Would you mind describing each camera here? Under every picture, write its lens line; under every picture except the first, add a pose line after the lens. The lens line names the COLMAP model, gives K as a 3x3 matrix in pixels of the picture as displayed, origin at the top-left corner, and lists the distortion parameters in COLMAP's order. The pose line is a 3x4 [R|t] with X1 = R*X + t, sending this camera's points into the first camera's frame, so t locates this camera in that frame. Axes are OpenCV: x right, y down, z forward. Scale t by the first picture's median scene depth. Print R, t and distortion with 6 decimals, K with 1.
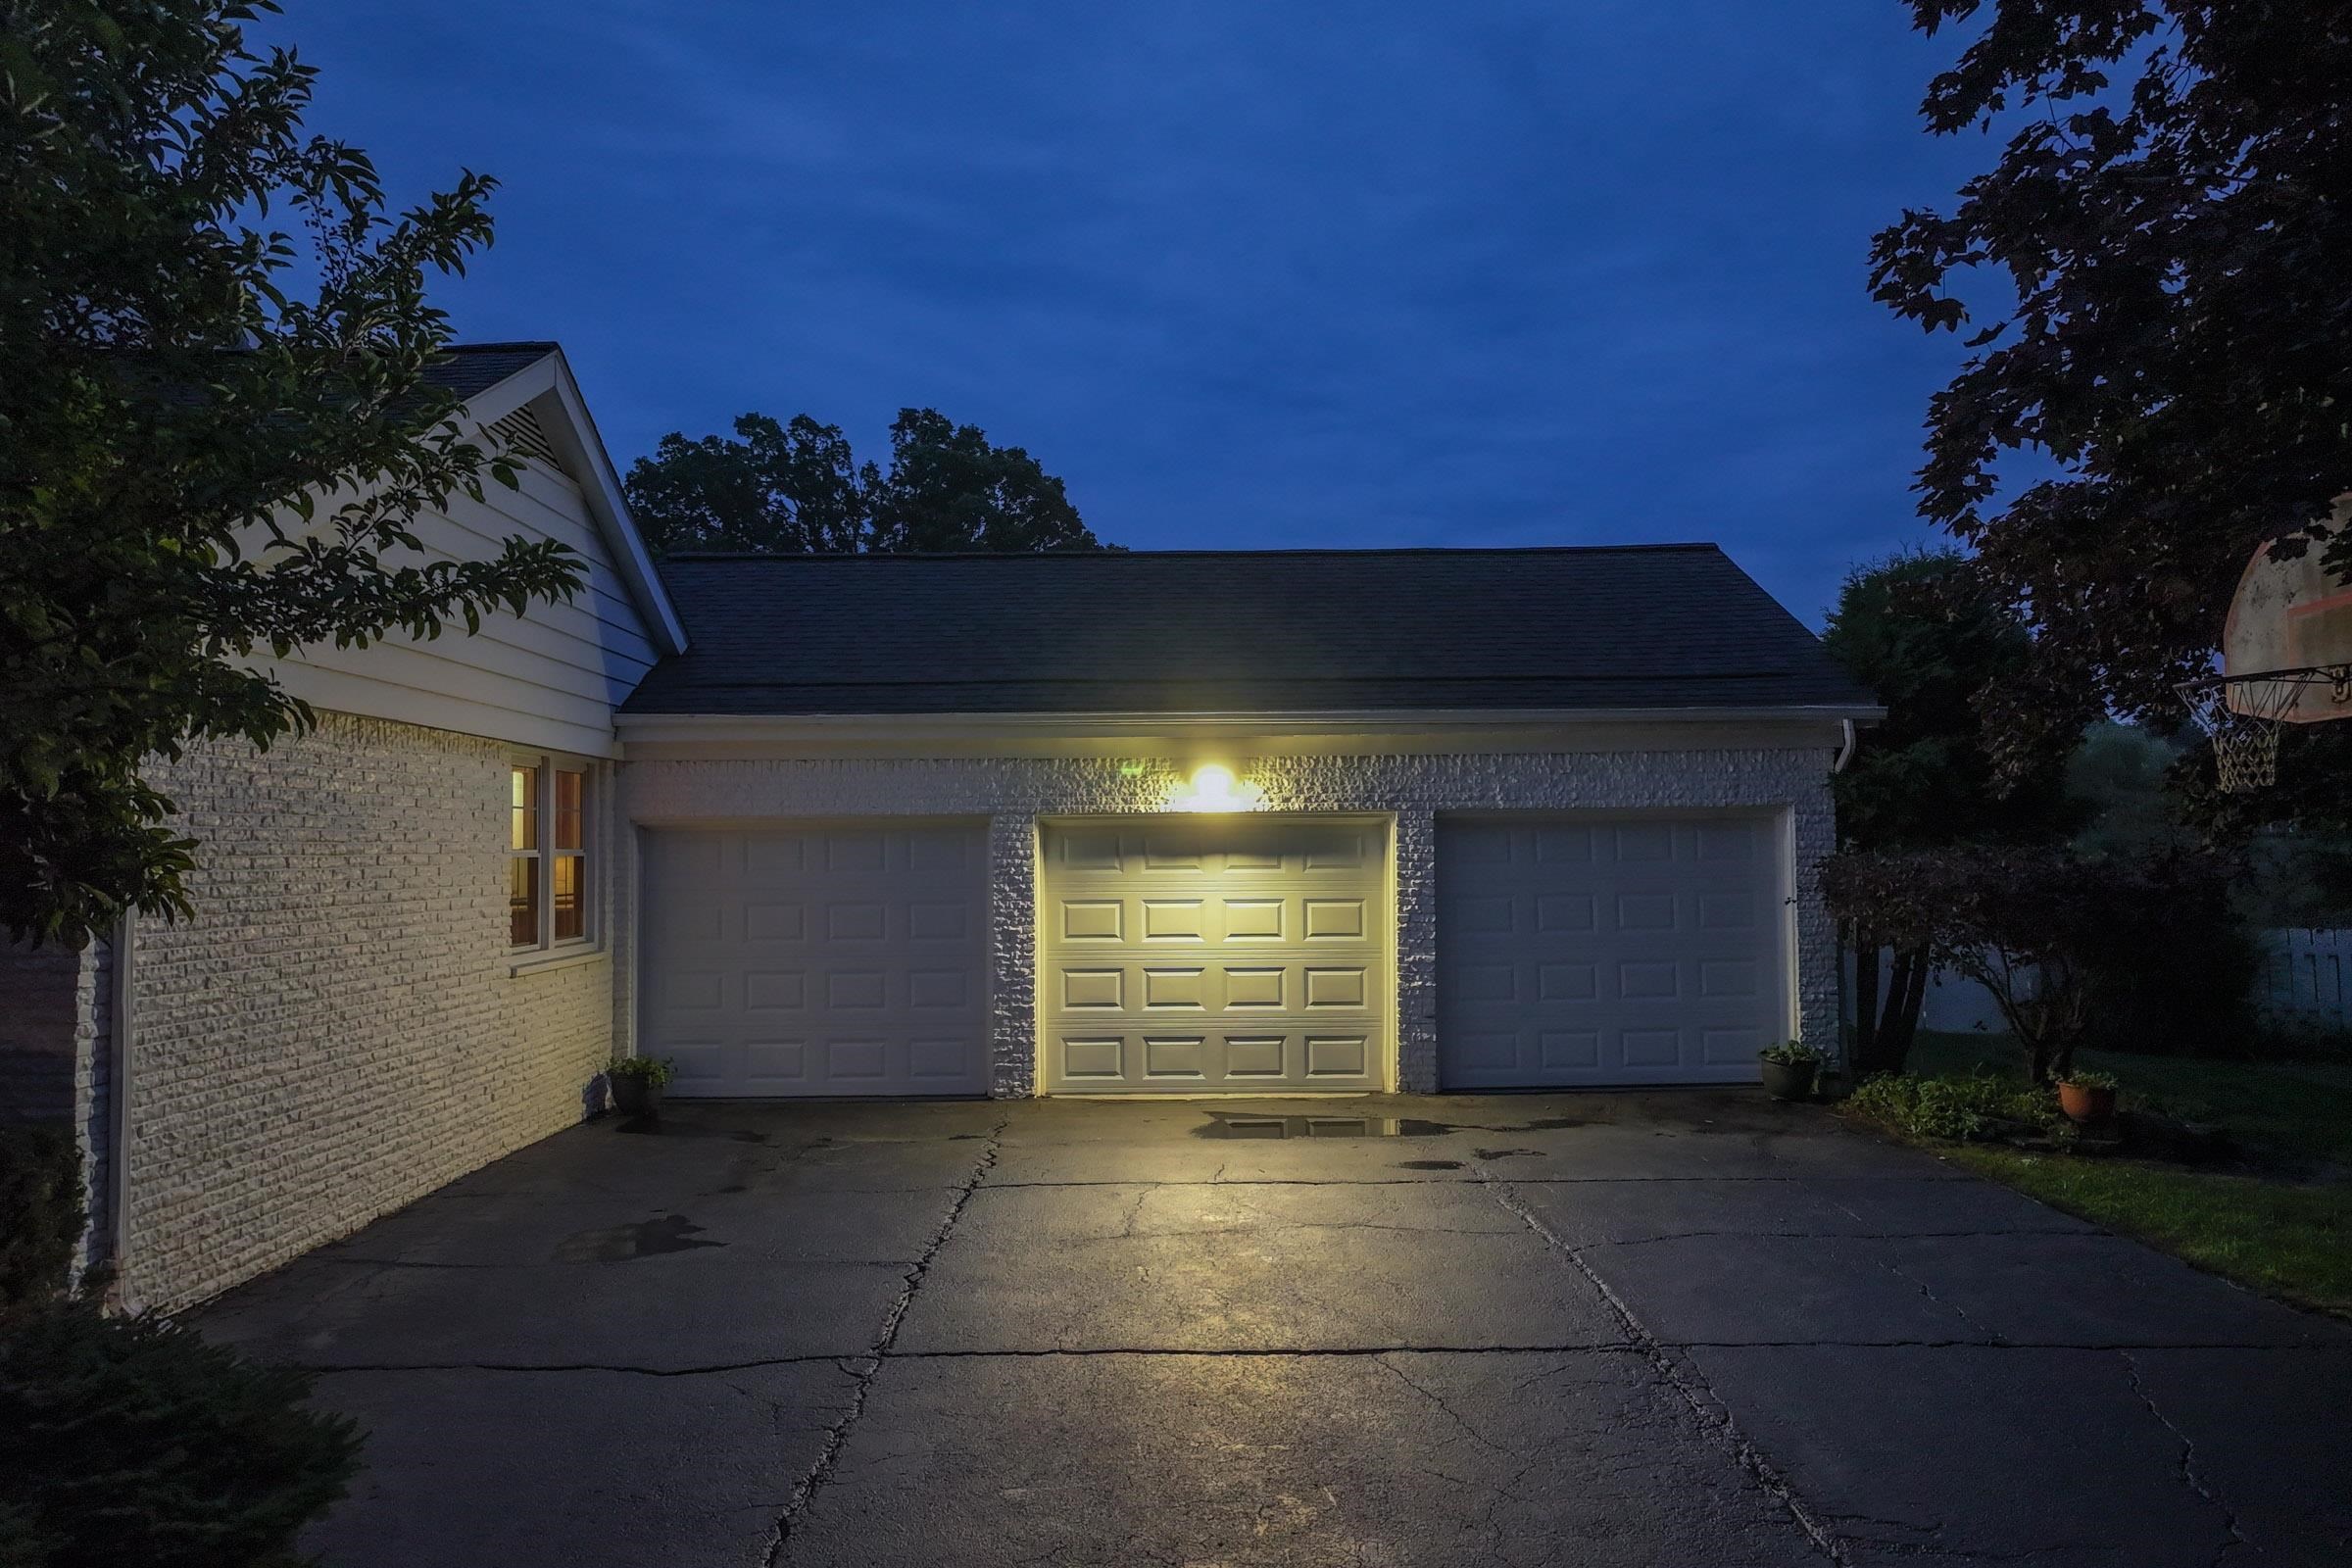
lens RADIAL K [[1656.4, 0, 1176.0], [0, 1656.4, 784.0], [0, 0, 1]] dist [0.004983, 0.006295]
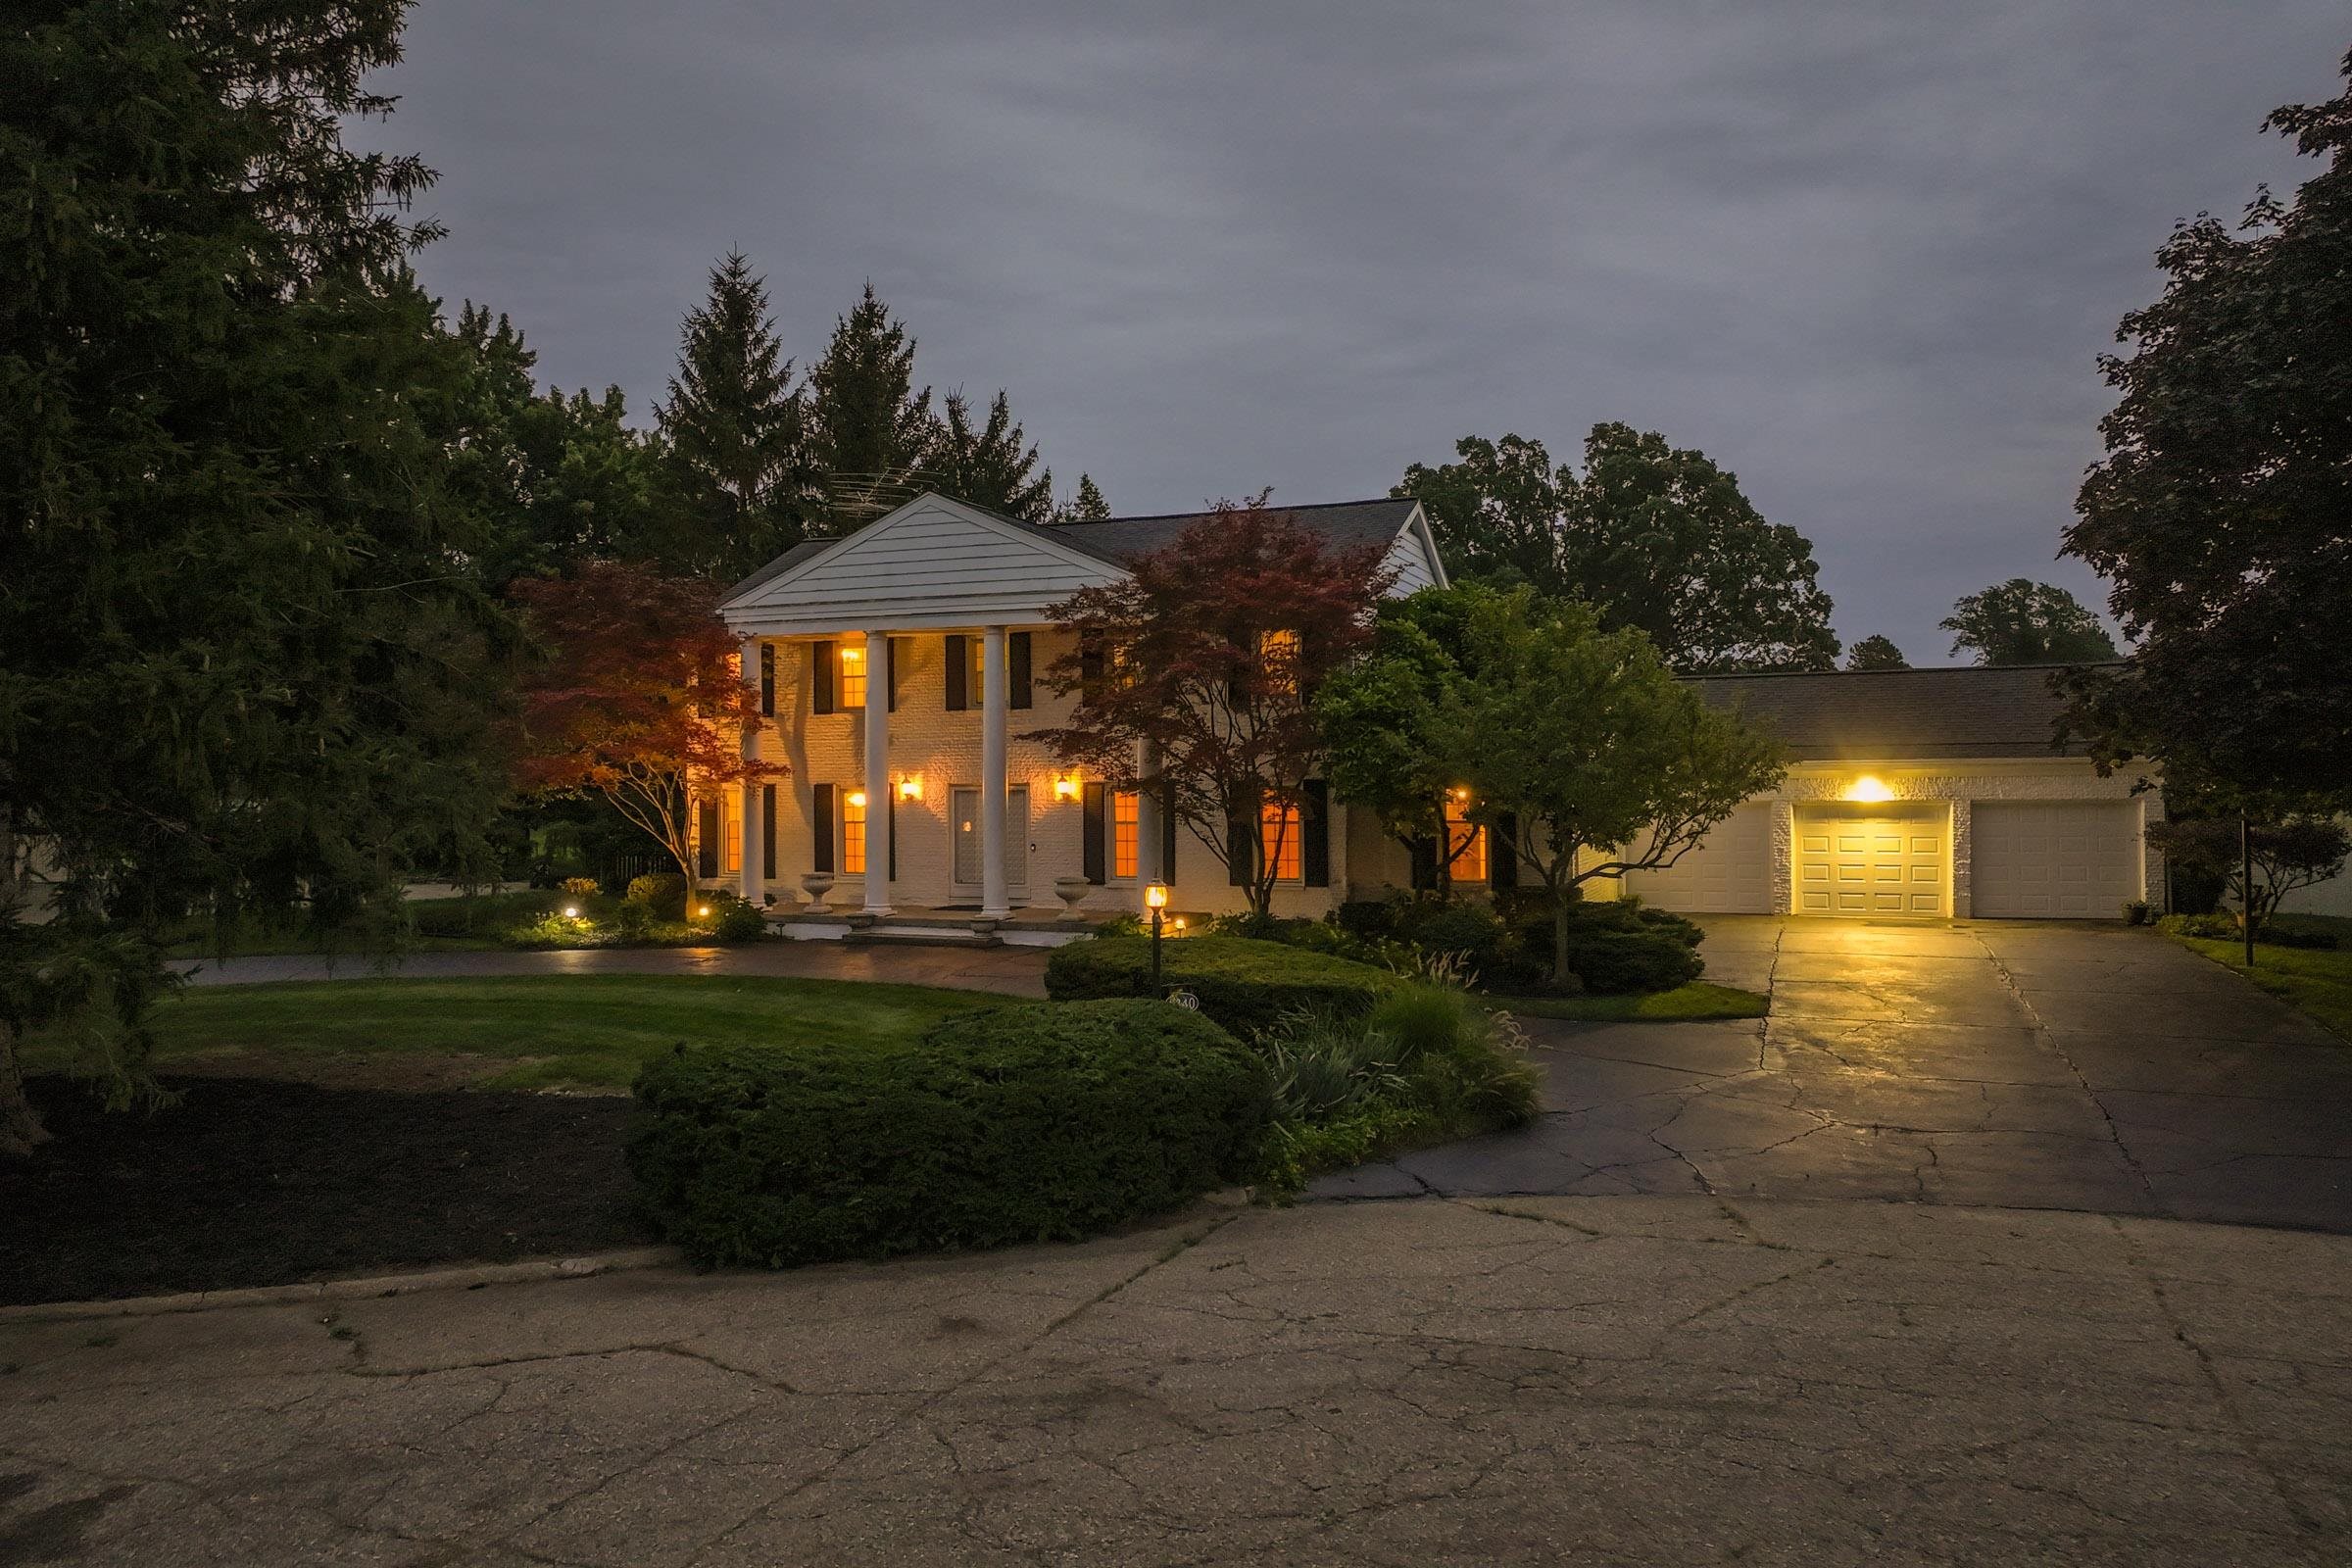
lens RADIAL K [[1656.4, 0, 1176.0], [0, 1656.4, 784.0], [0, 0, 1]] dist [0.004983, 0.006295]
pose [[0.929662, -0.001166, -0.368412, -0.004112], [0.017432, 0.999014, 0.040826, -0.019066], [0.368001, -0.044376, 0.928766, -0.250509]]
